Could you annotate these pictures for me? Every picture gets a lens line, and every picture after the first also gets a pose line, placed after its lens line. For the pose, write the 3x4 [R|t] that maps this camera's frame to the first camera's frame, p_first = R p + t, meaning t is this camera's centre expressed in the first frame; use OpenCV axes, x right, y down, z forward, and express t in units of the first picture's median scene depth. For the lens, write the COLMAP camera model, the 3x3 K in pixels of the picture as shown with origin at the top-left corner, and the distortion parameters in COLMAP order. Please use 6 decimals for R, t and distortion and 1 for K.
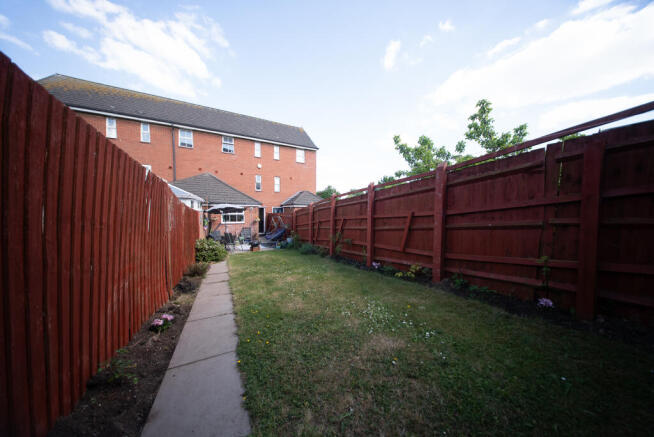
lens RADIAL K [[192.1, 0, 327.1], [0, 192.1, 218.5], [0, 0, 1]] dist [0.005320, -0.000322]
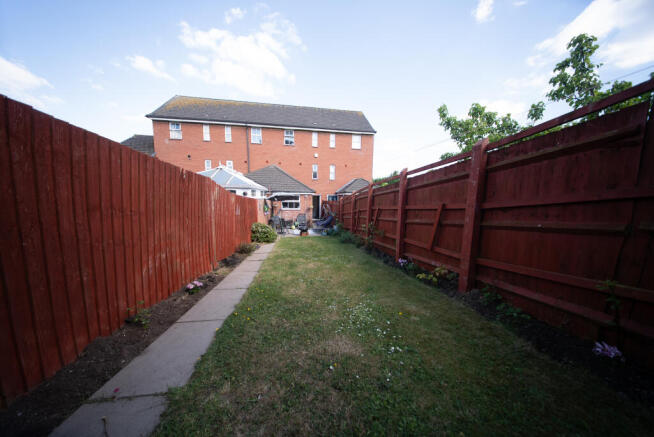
lens RADIAL K [[192.1, 0, 328.0], [0, 192.1, 217.0], [0, 0, 1]] dist [0.005320, -0.000322]
pose [[0.944271, 0.039256, -0.326820, 0.296058], [-0.019912, 0.997857, 0.062325, -0.022298], [0.328567, -0.052344, 0.943029, 0.070745]]
